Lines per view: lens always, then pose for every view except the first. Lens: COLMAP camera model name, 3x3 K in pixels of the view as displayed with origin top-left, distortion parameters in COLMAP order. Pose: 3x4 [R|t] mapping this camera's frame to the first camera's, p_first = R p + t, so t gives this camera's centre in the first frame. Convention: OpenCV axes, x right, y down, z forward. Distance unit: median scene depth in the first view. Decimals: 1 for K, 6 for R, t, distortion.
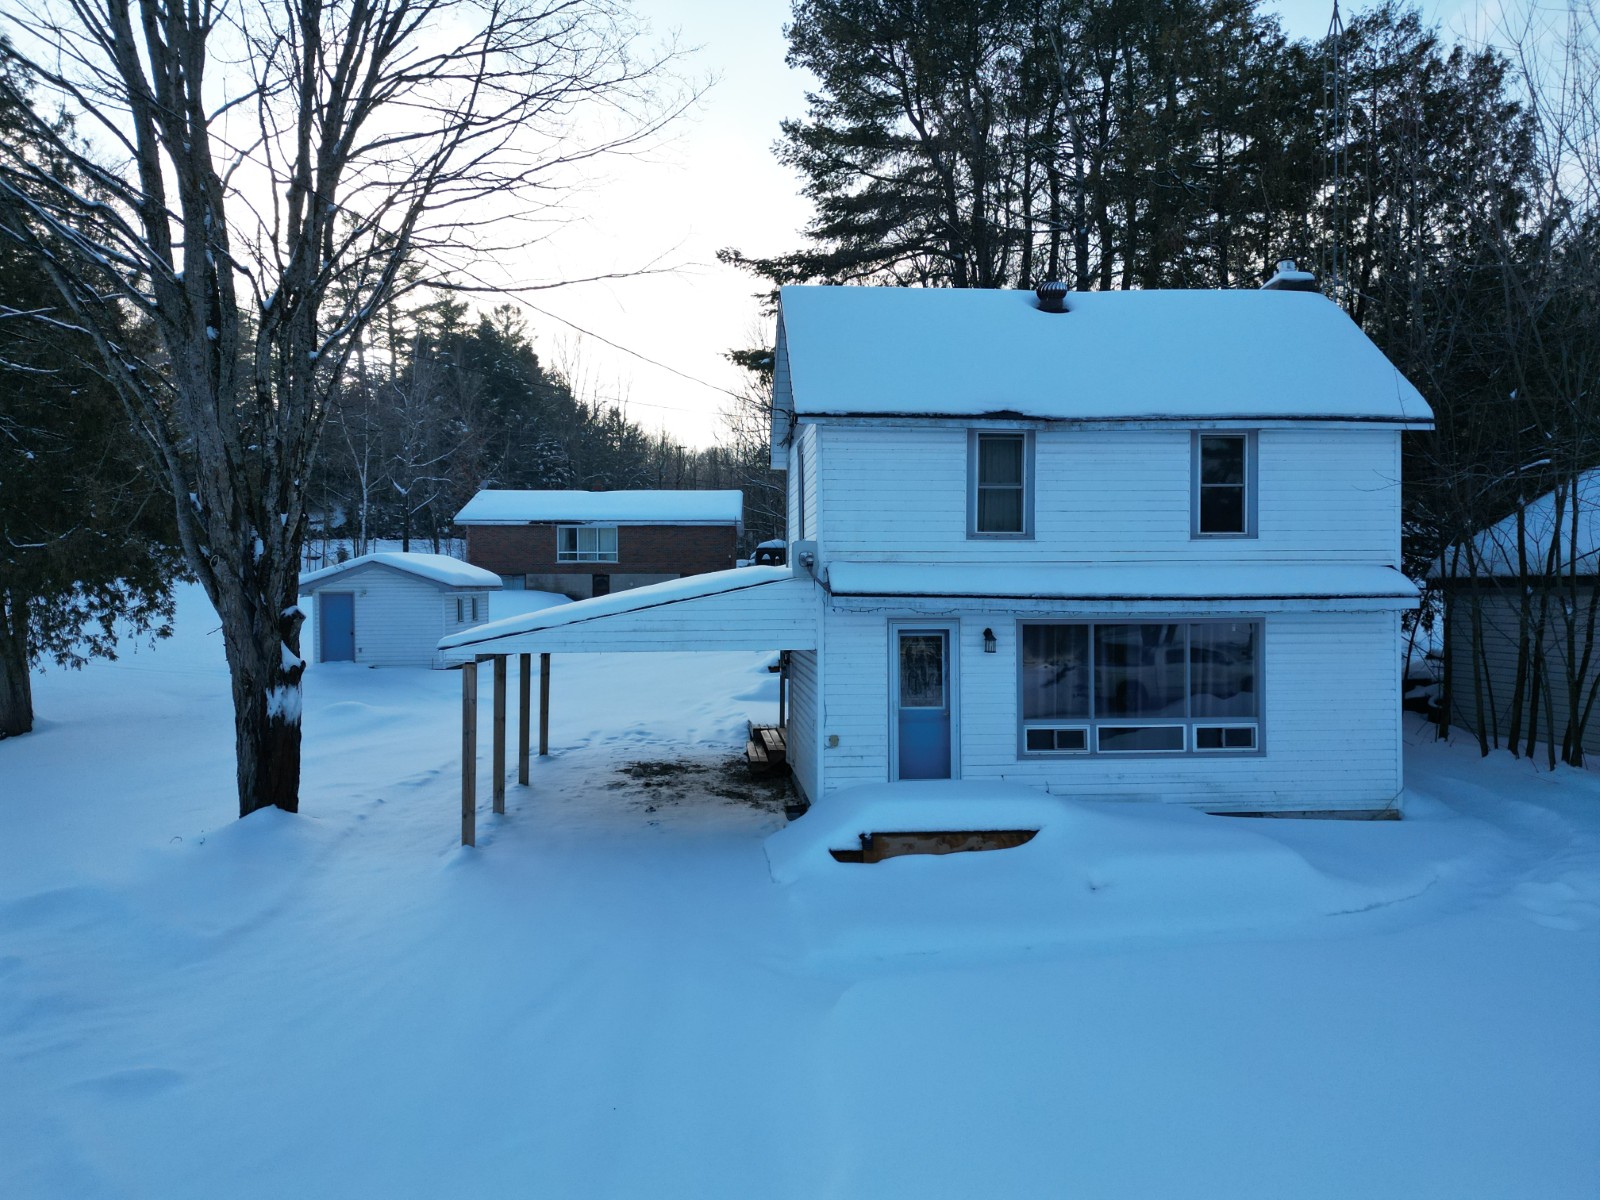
lens RADIAL K [[1112.5, 0, 800.4], [0, 1112.5, 593.6], [0, 0, 1]] dist [0.084269, -0.084307]
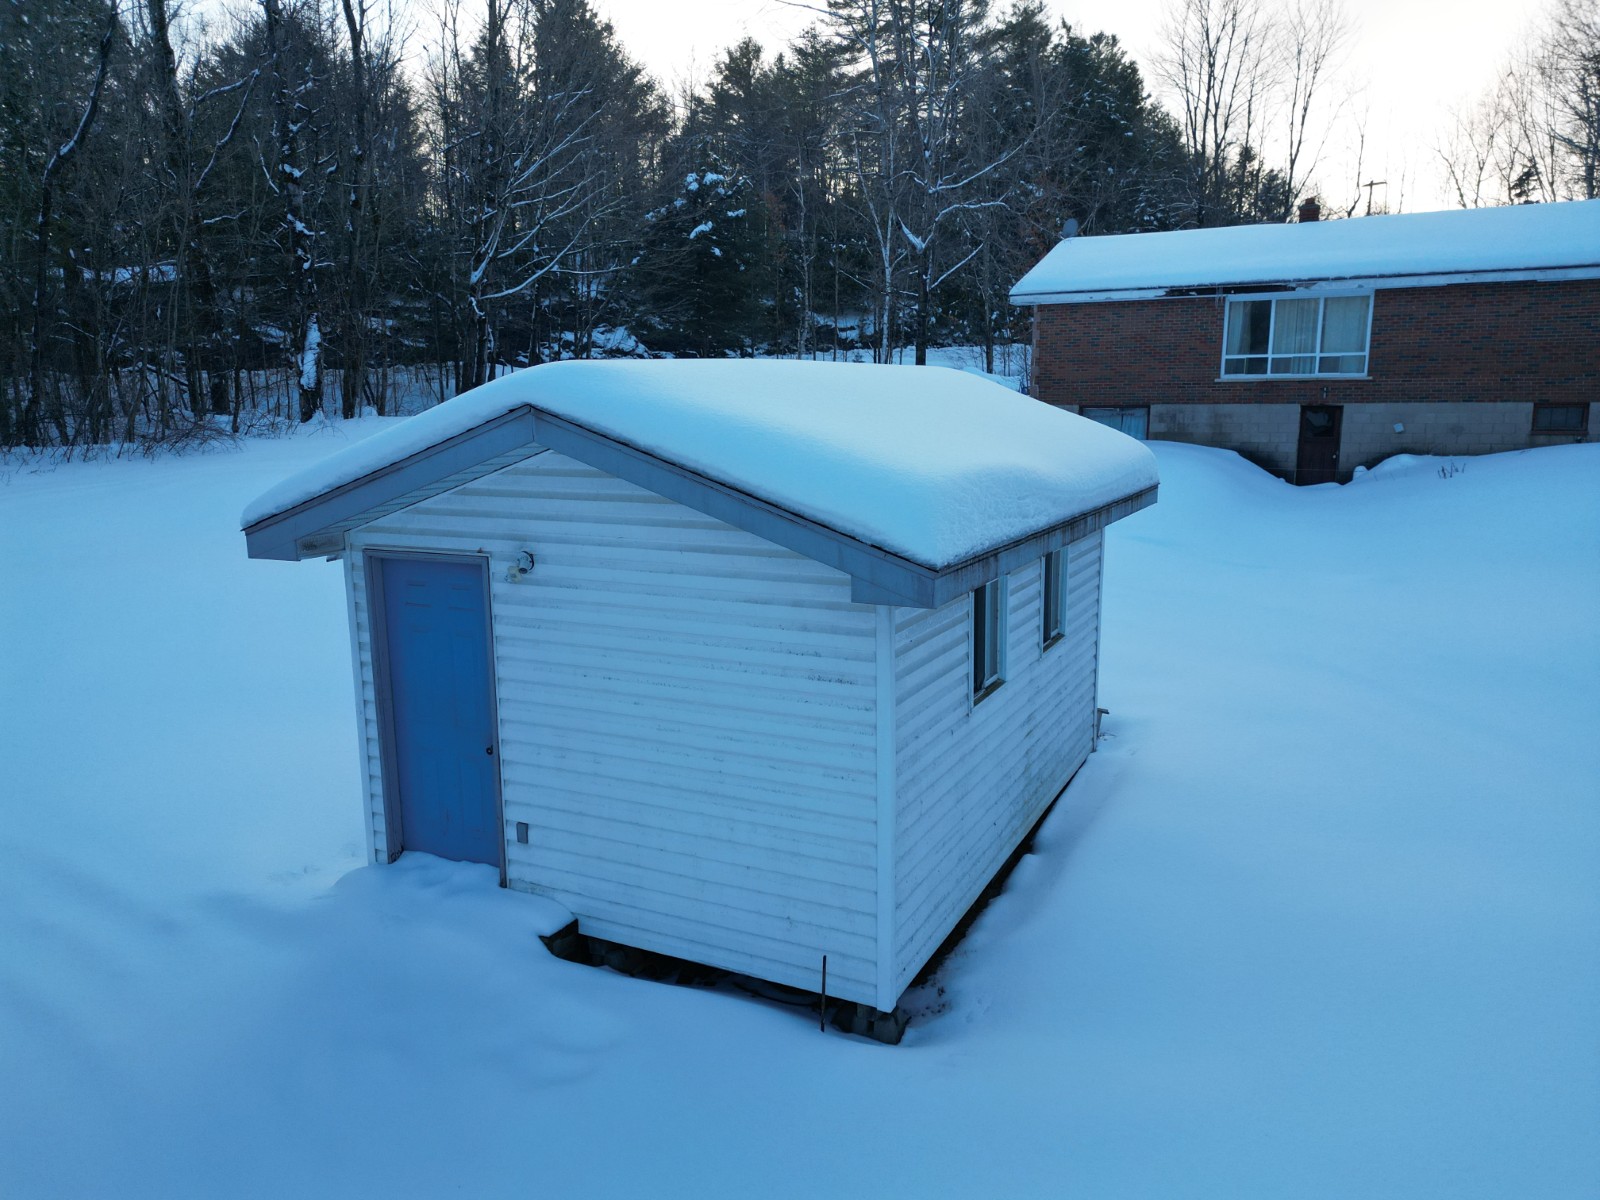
lens RADIAL K [[1112.5, 0, 800.4], [0, 1112.5, 593.6], [0, 0, 1]] dist [0.084269, -0.084307]
pose [[0.882414, 0.081022, -0.463444, -0.580757], [-0.003780, 0.986249, 0.165225, -0.065515], [0.470458, -0.144045, 0.870586, 1.953574]]
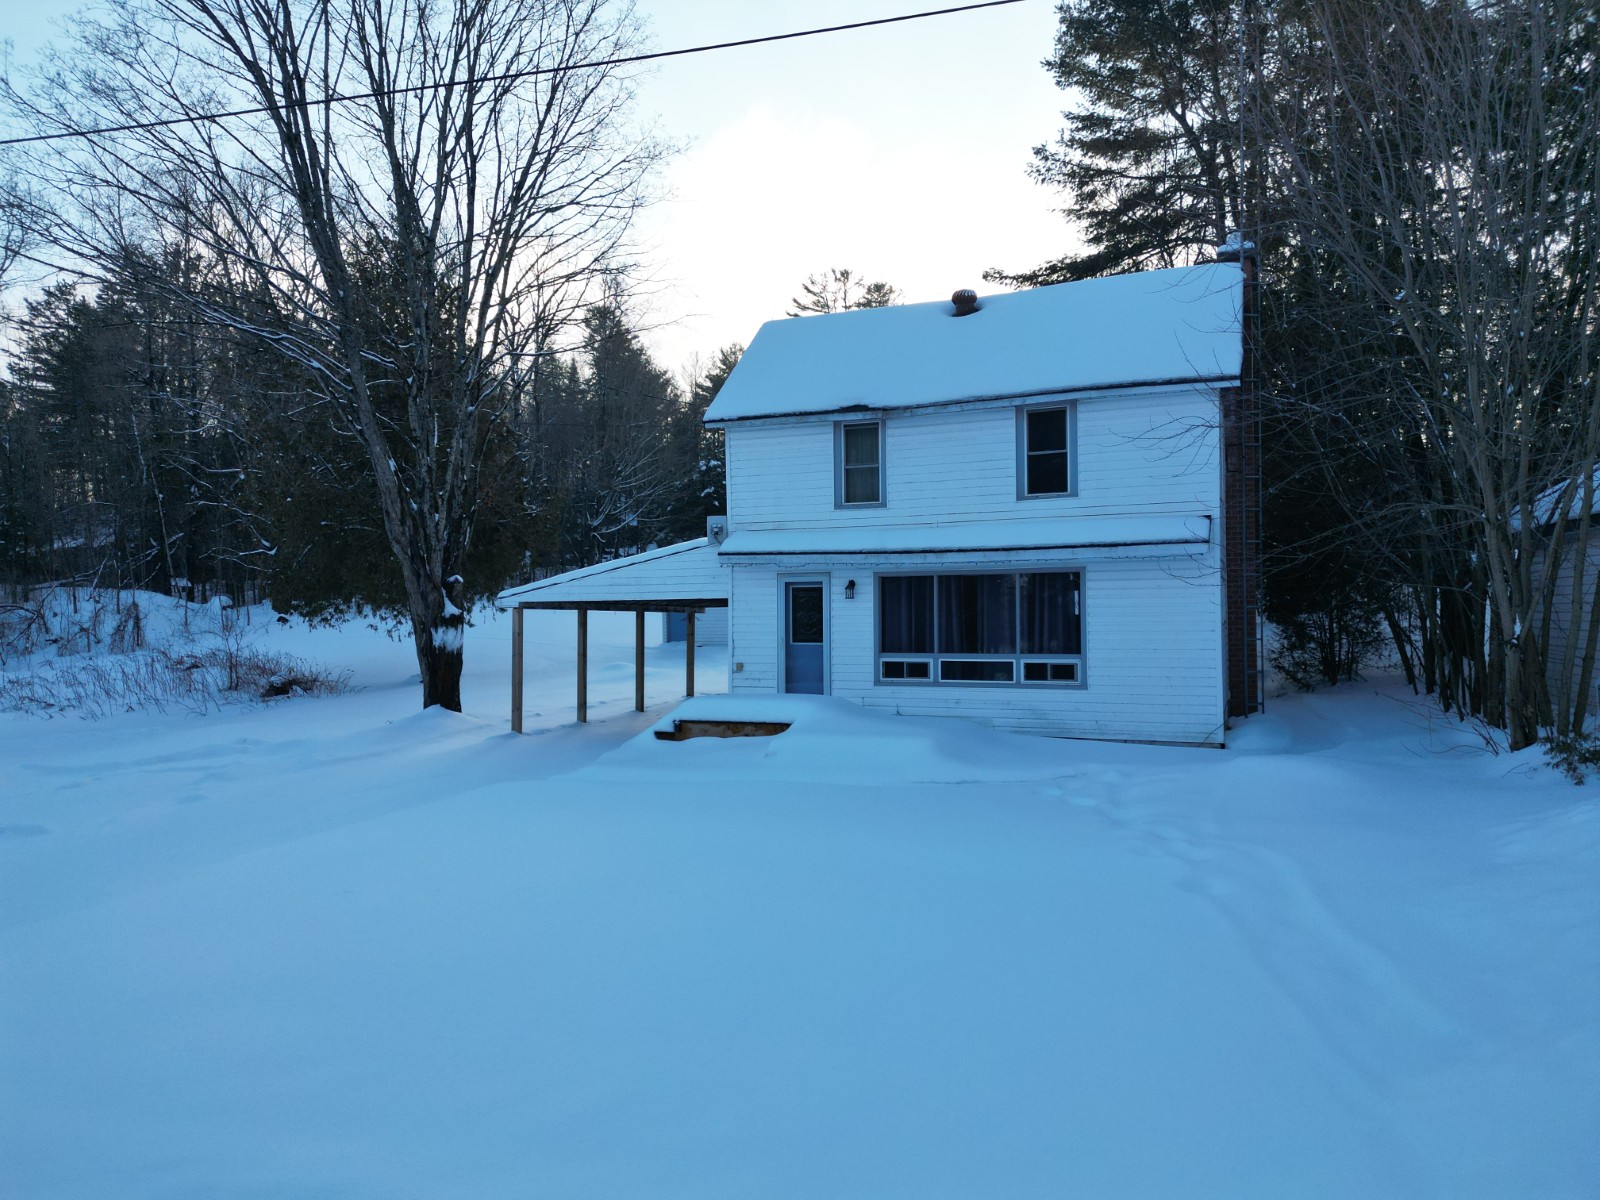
lens RADIAL K [[1112.5, 0, 800.4], [0, 1112.5, 593.6], [0, 0, 1]] dist [0.084269, -0.084307]
pose [[0.887036, -0.013515, -0.461502, 0.677957], [0.005924, 0.999822, -0.017893, 0.067311], [0.461662, 0.013138, 0.886959, -0.128862]]
